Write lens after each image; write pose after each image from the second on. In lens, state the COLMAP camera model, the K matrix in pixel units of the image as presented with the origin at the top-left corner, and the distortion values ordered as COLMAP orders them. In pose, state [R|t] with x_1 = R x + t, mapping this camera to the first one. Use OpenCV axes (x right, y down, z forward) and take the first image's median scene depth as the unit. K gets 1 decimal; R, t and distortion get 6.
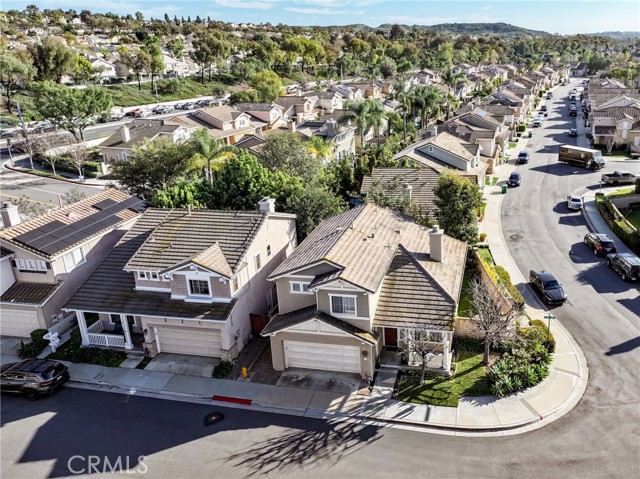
lens RADIAL K [[470.3, 0, 436.0], [0, 470.3, 238.1], [0, 0, 1]] dist [0.010447, 0.003642]
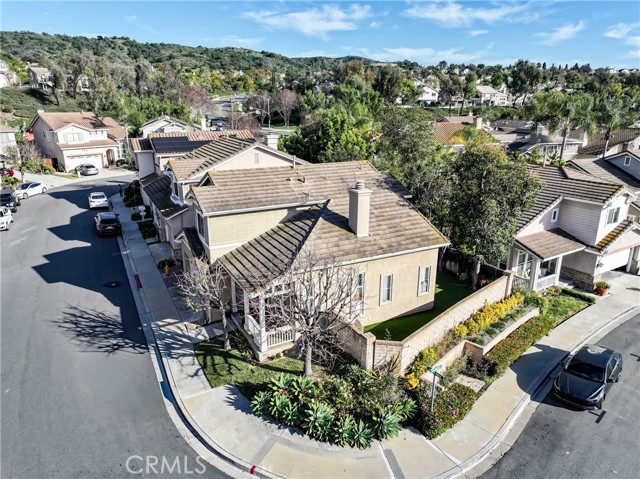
lens RADIAL K [[446.1, 0, 323.6], [0, 446.1, 264.9], [0, 0, 1]] dist [0.019454, 0.001905]
pose [[0.576774, 0.292812, -0.762622, 0.608807], [-0.324517, 0.938858, 0.115045, 0.037129], [0.749680, 0.181129, 0.636531, 0.629208]]
